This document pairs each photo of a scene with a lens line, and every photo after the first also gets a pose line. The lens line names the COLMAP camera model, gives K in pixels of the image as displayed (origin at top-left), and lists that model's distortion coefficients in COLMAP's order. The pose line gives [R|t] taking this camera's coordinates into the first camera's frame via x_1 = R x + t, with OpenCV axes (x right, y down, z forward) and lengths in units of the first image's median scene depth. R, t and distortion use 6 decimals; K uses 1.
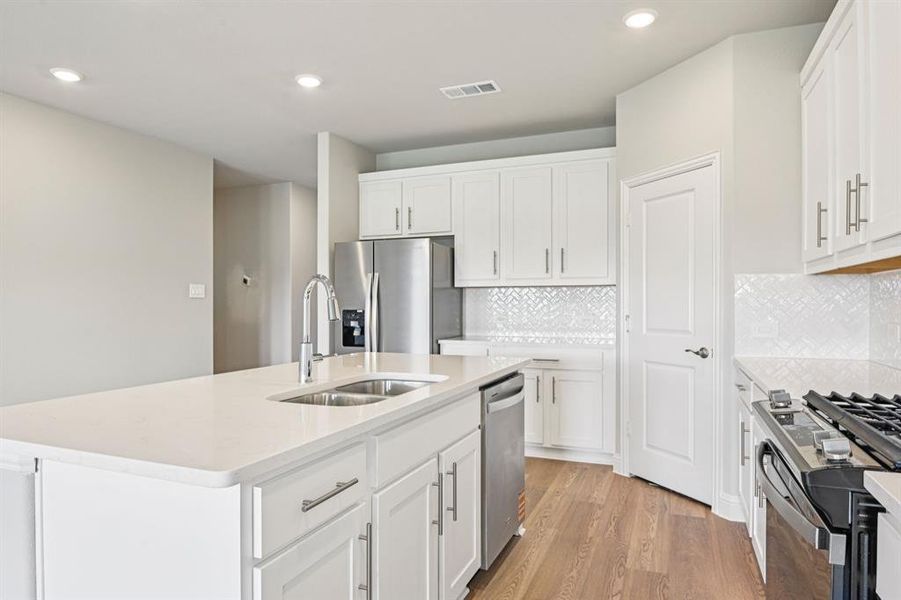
lens RADIAL K [[552.0, 0, 456.0], [0, 552.0, 304.6], [0, 0, 1]] dist [-0.003820, -0.014116]
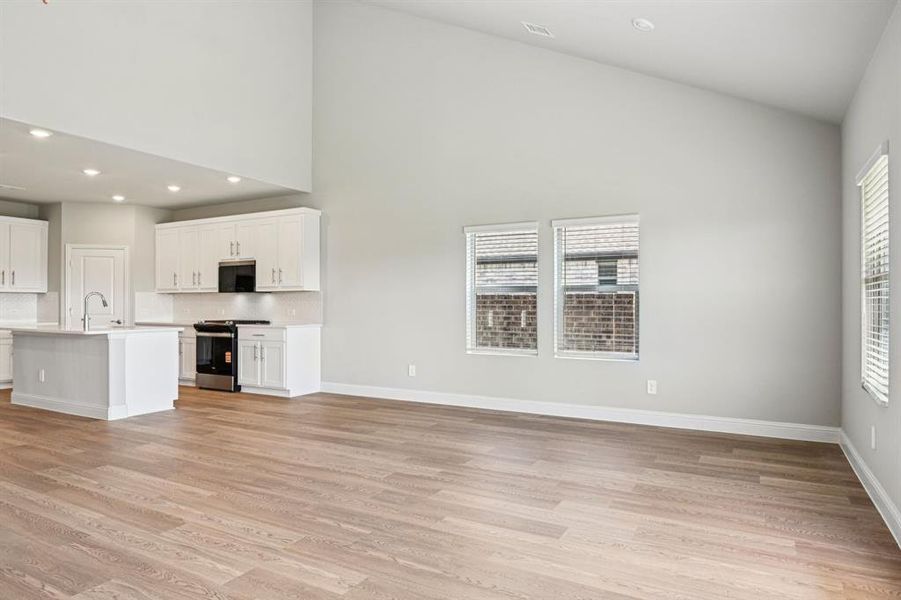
lens RADIAL K [[552.0, 0, 456.0], [0, 552.0, 304.6], [0, 0, 1]] dist [-0.003820, -0.014116]
pose [[0.116579, 0.001123, 0.993181, -1.920263], [-0.000566, 0.999999, -0.001065, 0.009424], [-0.993181, -0.000438, 0.116579, -0.861023]]
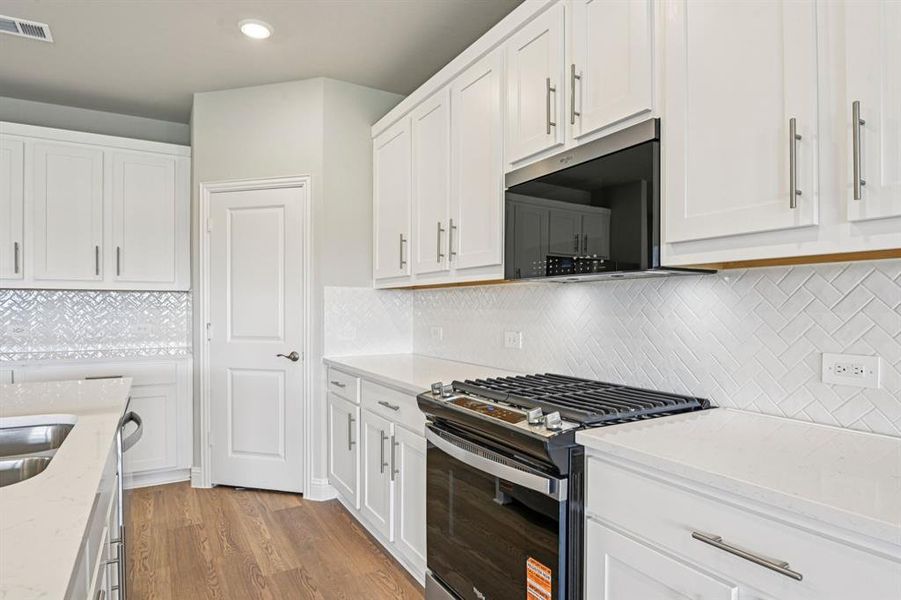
lens RADIAL K [[514.3, 0, 449.3], [0, 514.3, 312.8], [0, 0, 1]] dist [-0.003509, -0.013006]
pose [[0.616063, -0.006608, 0.787669, -0.167859], [-0.001327, 0.999955, 0.009427, -0.009543], [-0.787696, -0.006853, 0.616026, 0.124847]]
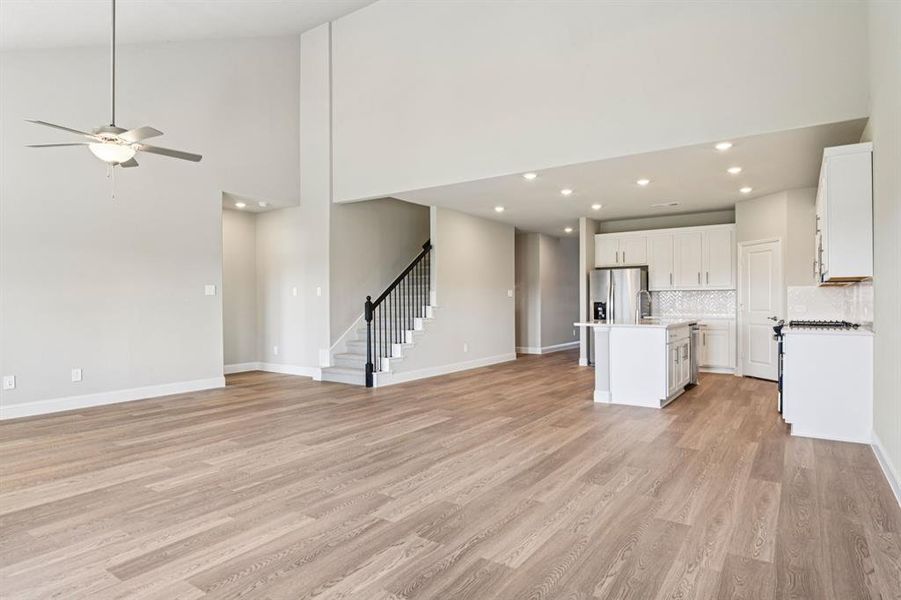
lens RADIAL K [[513.7, 0, 454.0], [0, 513.7, 303.9], [0, 0, 1]] dist [-0.005711, -0.017177]
pose [[0.977388, -0.002650, -0.211439, -0.453542], [0.003287, 0.999991, 0.002659, 0.012726], [0.211430, -0.003293, 0.977388, -1.485445]]
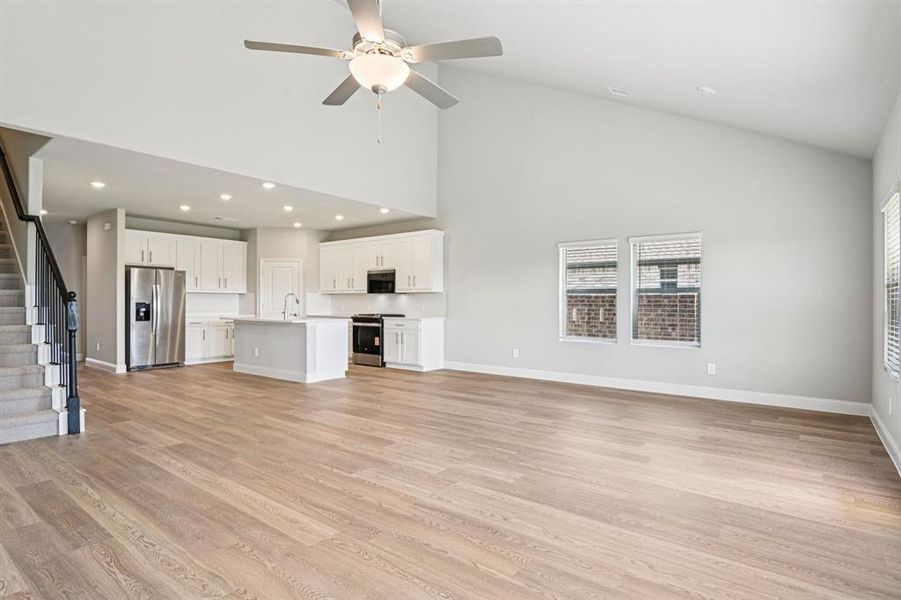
lens RADIAL K [[472.7, 0, 454.7], [0, 472.7, 304.5], [0, 0, 1]] dist [-0.003957, -0.022050]
pose [[0.263354, -0.002152, 0.964697, -2.201599], [-0.003998, 0.999986, 0.003322, 0.008884], [-0.964691, -0.004732, 0.263342, -0.777982]]
